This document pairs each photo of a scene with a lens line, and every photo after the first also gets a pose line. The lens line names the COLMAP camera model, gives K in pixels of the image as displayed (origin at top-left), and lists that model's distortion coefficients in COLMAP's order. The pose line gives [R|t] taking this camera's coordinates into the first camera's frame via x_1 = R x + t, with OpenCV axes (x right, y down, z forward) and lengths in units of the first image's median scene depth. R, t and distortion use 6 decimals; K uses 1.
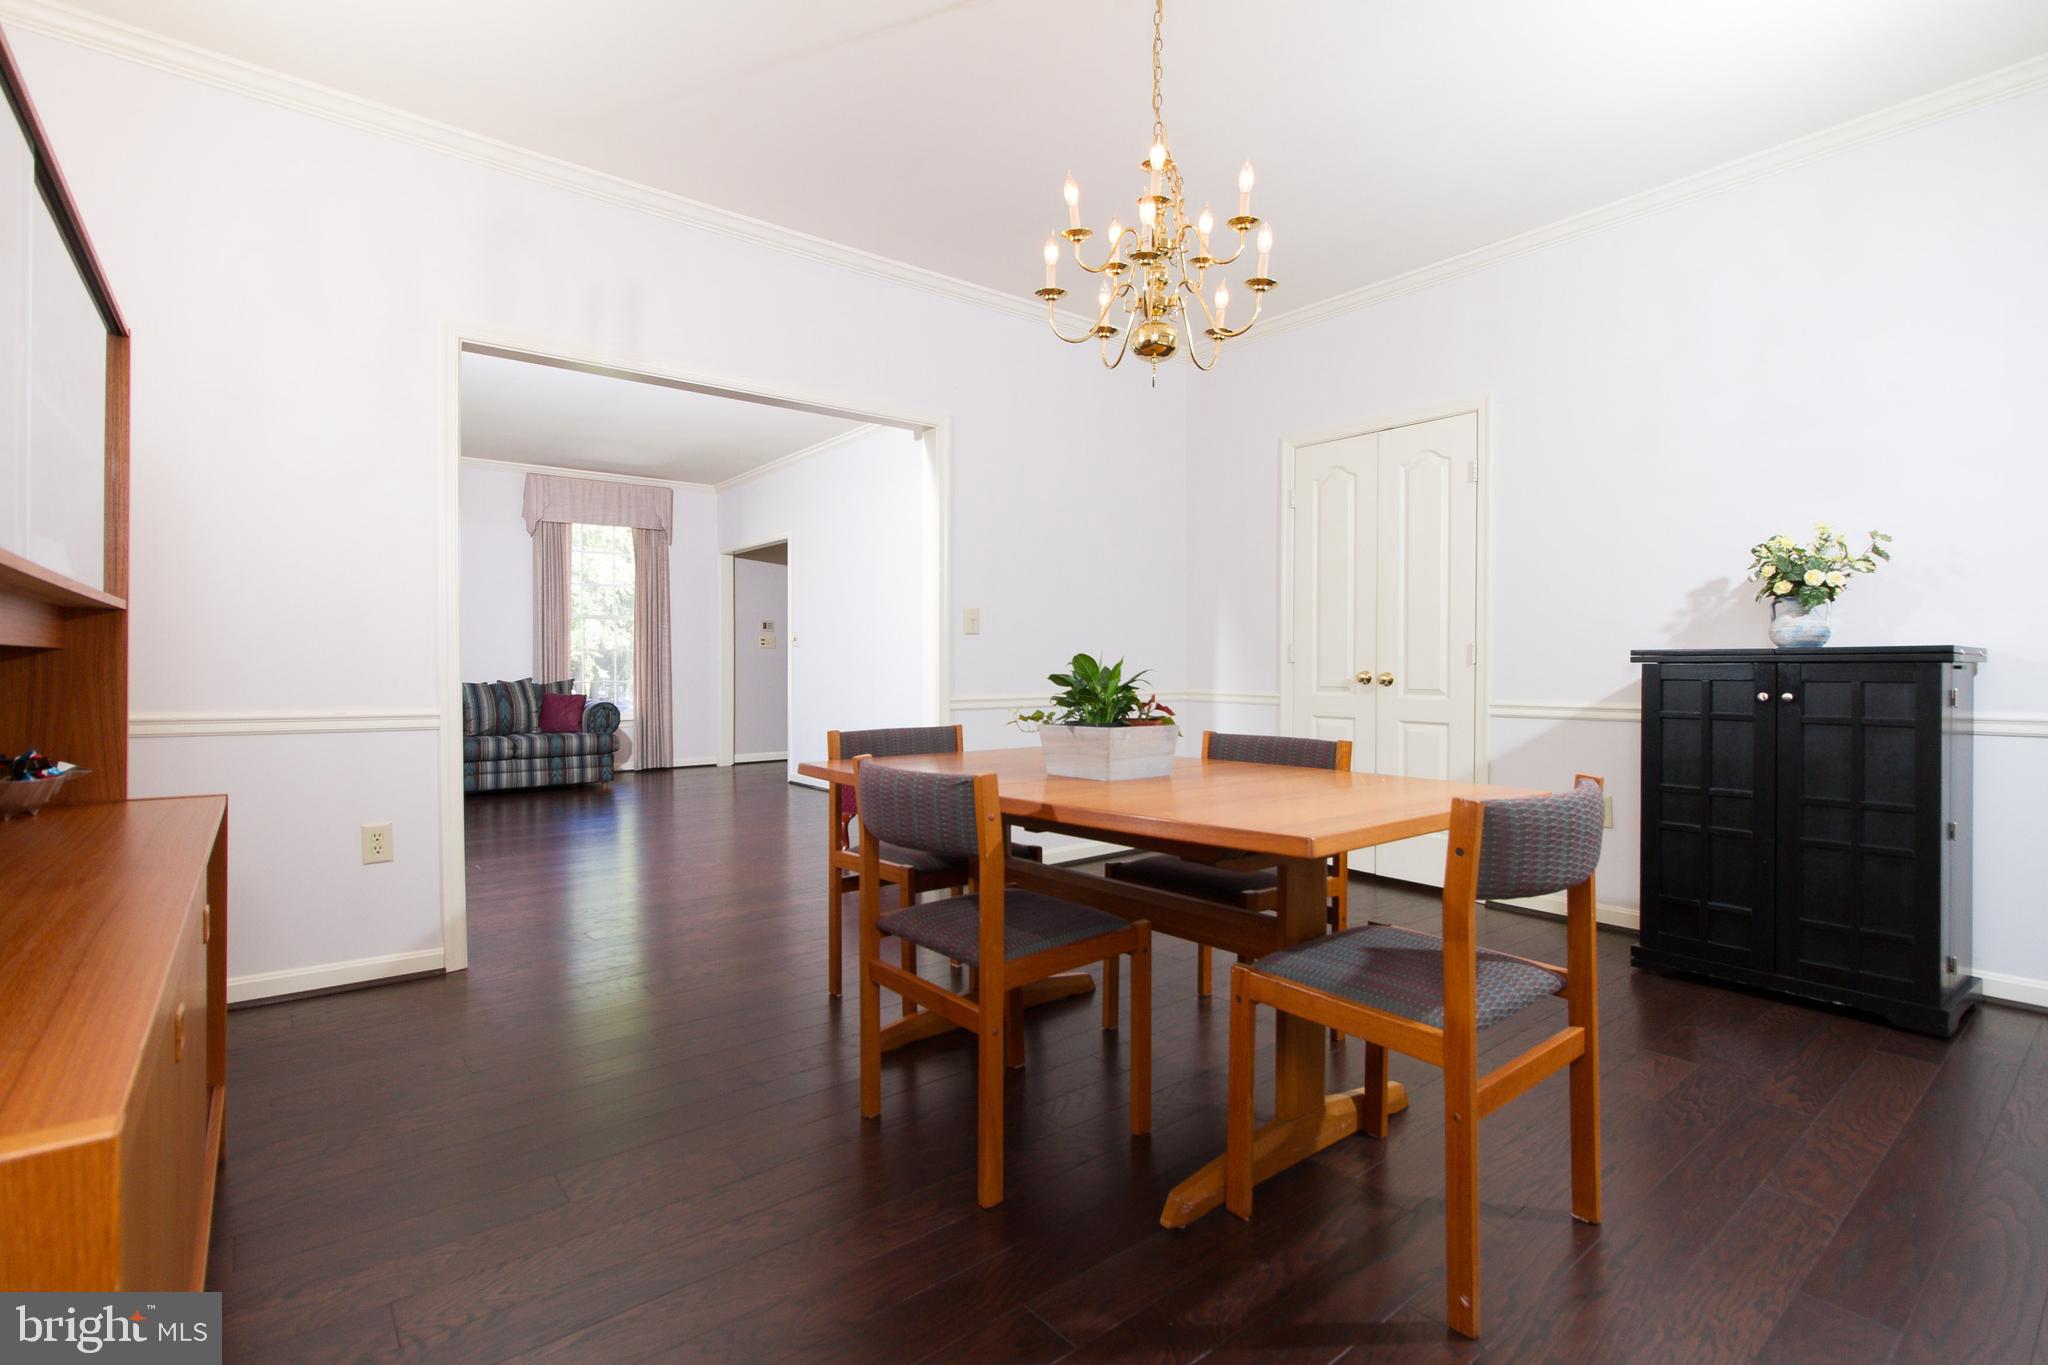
lens RADIAL K [[951.8, 0, 1023.4], [0, 951.8, 675.7], [0, 0, 1]] dist [0.005945, 0.000839]
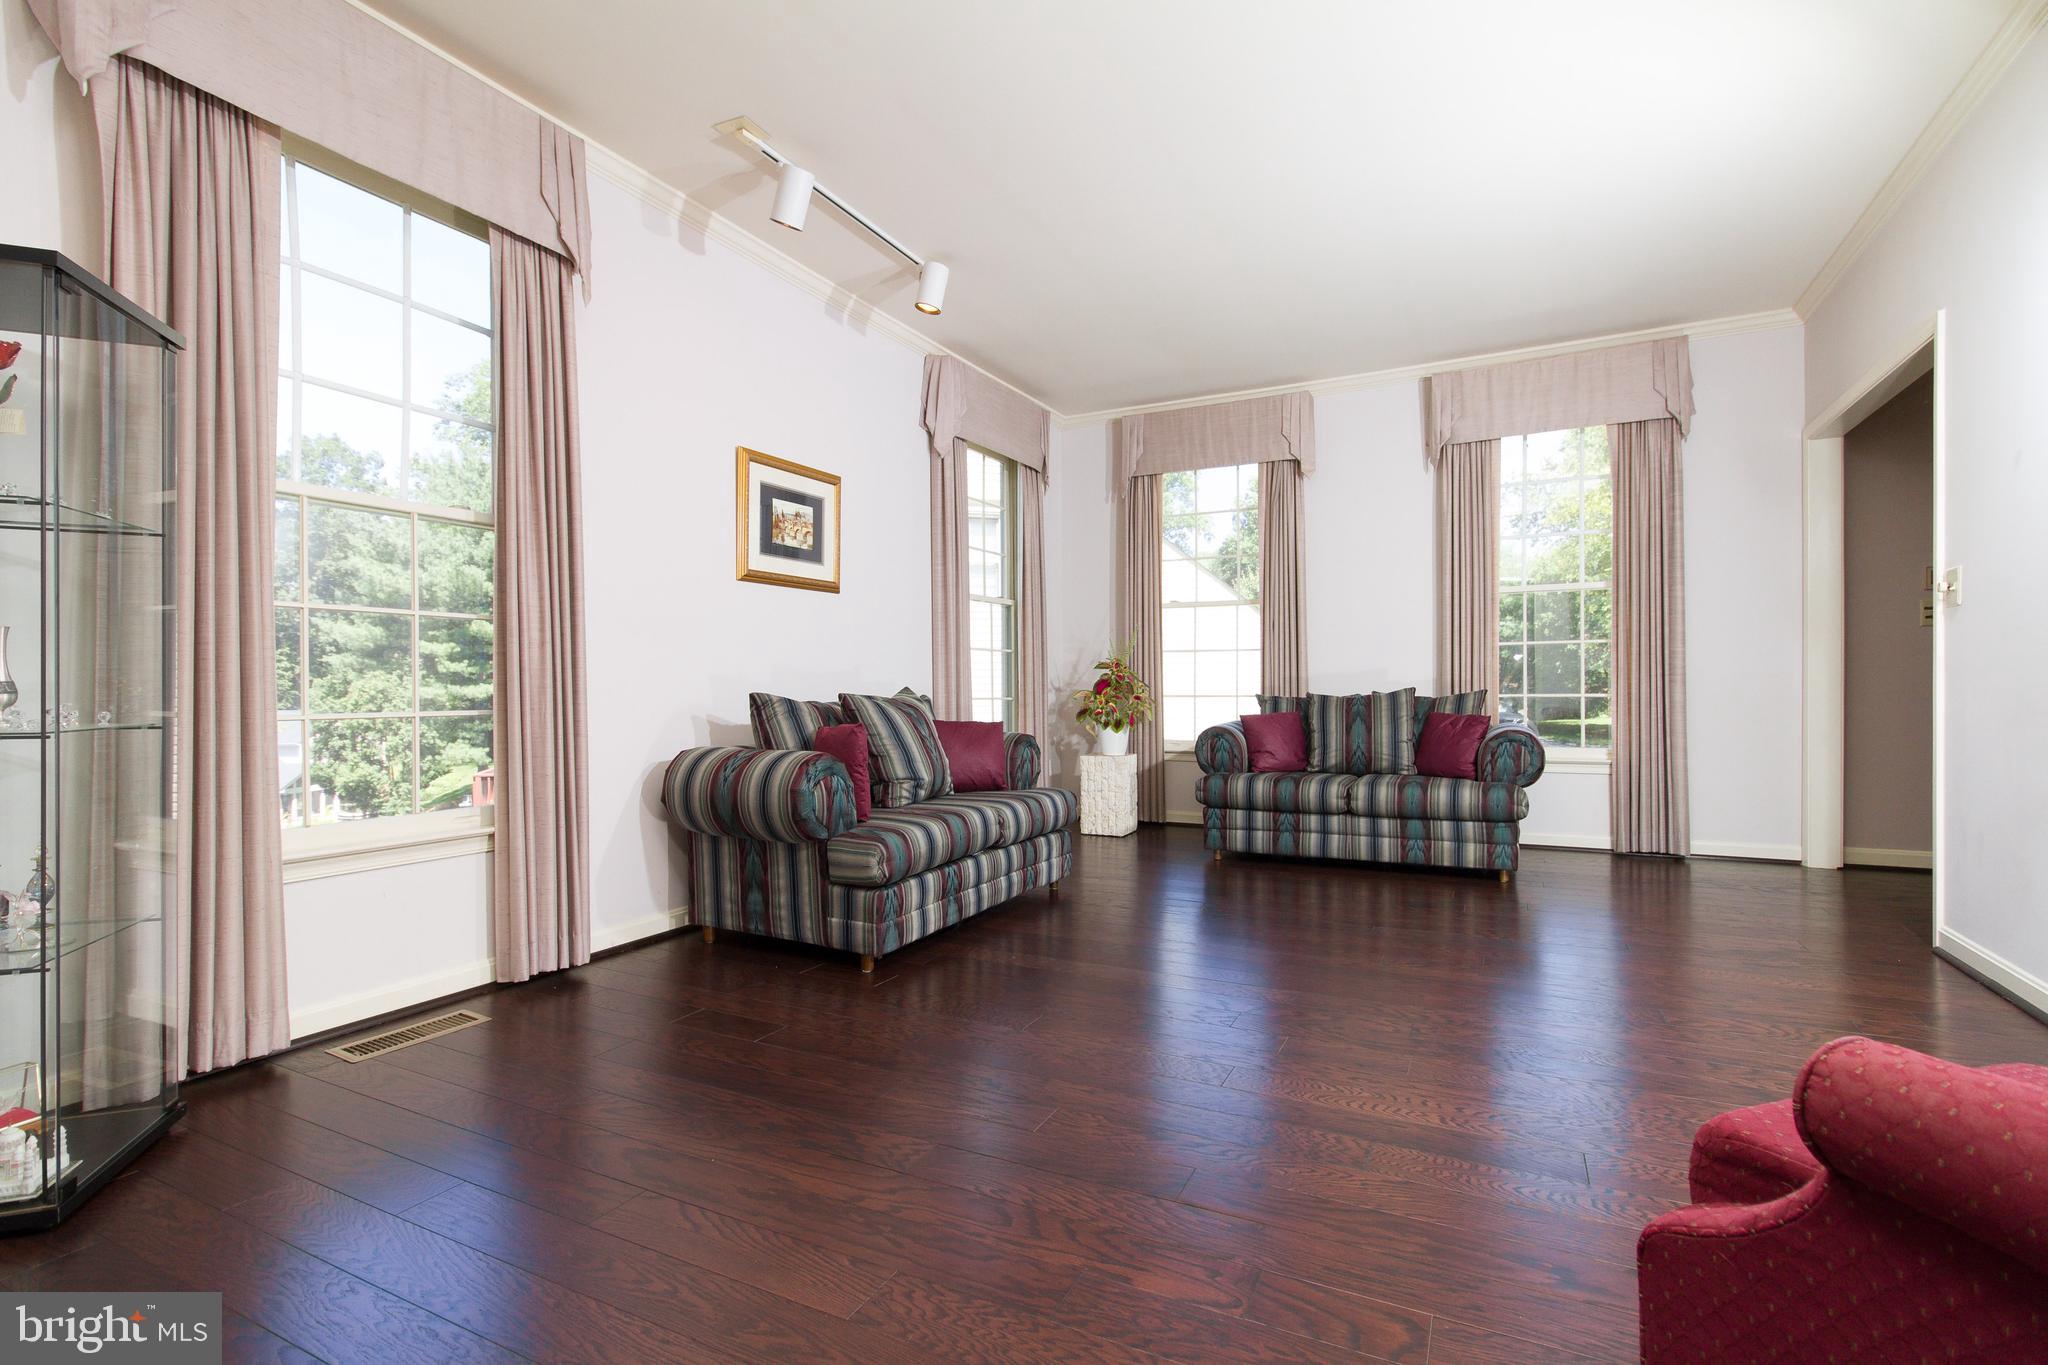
lens RADIAL K [[951.8, 0, 1019.3], [0, 951.8, 686.5], [0, 0, 1]] dist [0.005945, 0.000839]
pose [[0.407462, -0.002129, -0.913220, -0.038520], [0.001335, 0.999998, -0.001736, 0.002288], [0.913221, -0.000512, 0.407464, 0.516831]]
